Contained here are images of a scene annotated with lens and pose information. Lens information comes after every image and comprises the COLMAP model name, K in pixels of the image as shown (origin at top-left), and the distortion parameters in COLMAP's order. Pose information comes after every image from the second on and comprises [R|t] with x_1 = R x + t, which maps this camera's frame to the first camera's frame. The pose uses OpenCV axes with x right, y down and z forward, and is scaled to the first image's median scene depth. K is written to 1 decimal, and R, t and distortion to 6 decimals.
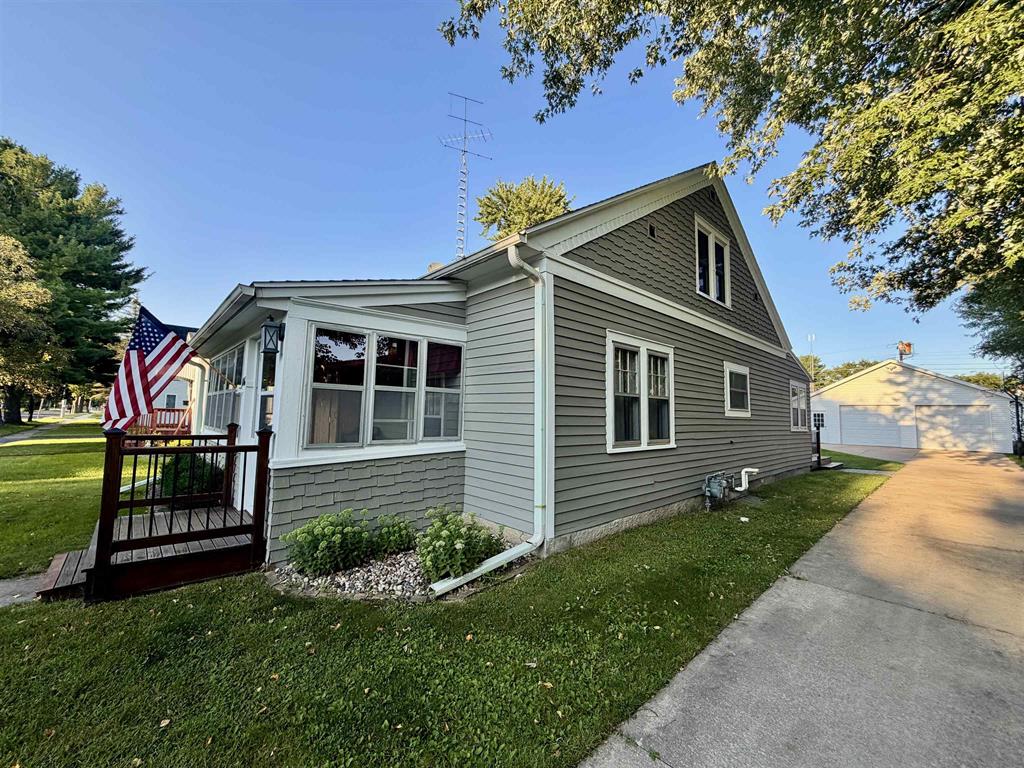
lens RADIAL K [[409.3, 0, 509.6], [0, 409.3, 381.5], [0, 0, 1]] dist [-0.000227, -0.000125]
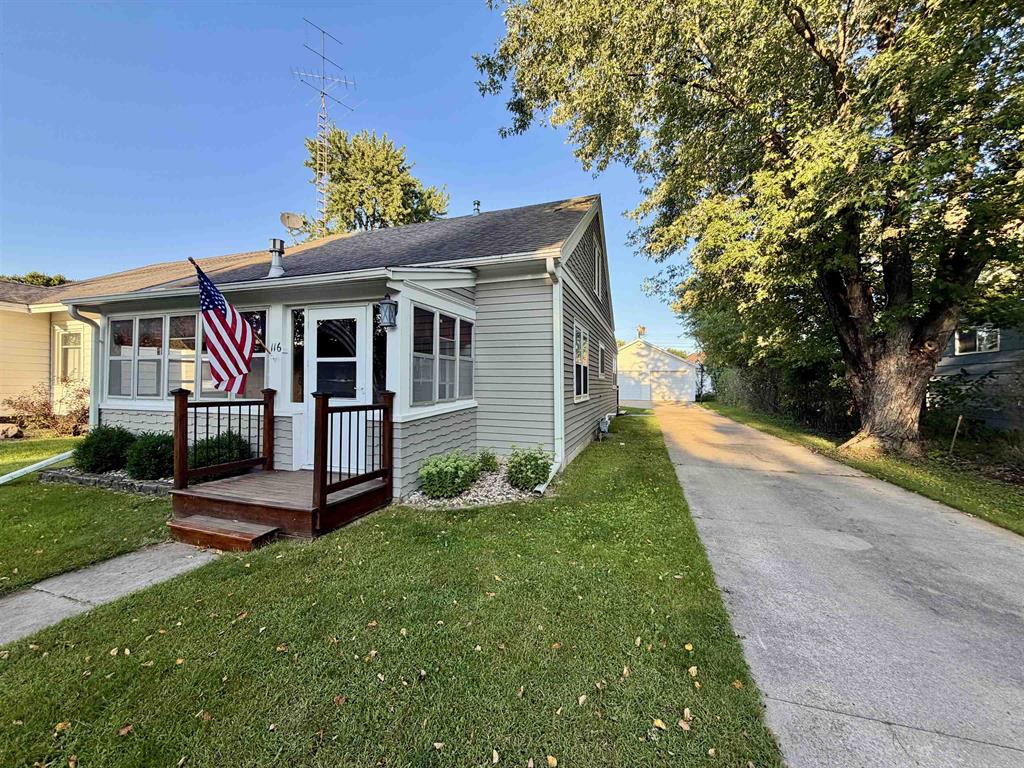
lens RADIAL K [[409.3, 0, 509.6], [0, 409.3, 381.5], [0, 0, 1]] dist [-0.000227, -0.000125]
pose [[0.878363, -0.013753, 0.477795, -0.494964], [-0.025632, 0.996793, 0.075812, -0.005837], [-0.477306, -0.078837, 0.875194, -0.124115]]
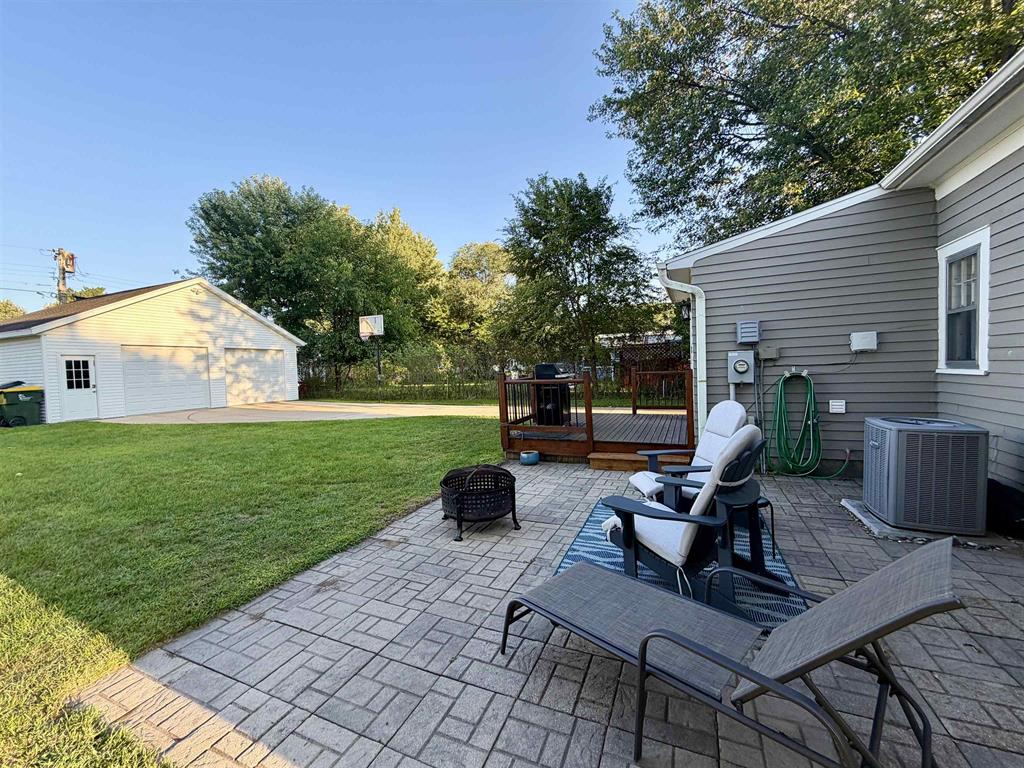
lens RADIAL K [[409.3, 0, 509.6], [0, 409.3, 381.5], [0, 0, 1]] dist [-0.000227, -0.000125]
pose [[-0.401804, -0.043360, 0.914698, 0.434719], [-0.042952, 0.998671, 0.028473, 0.240882], [-0.914718, -0.027848, -0.403133, 2.852095]]
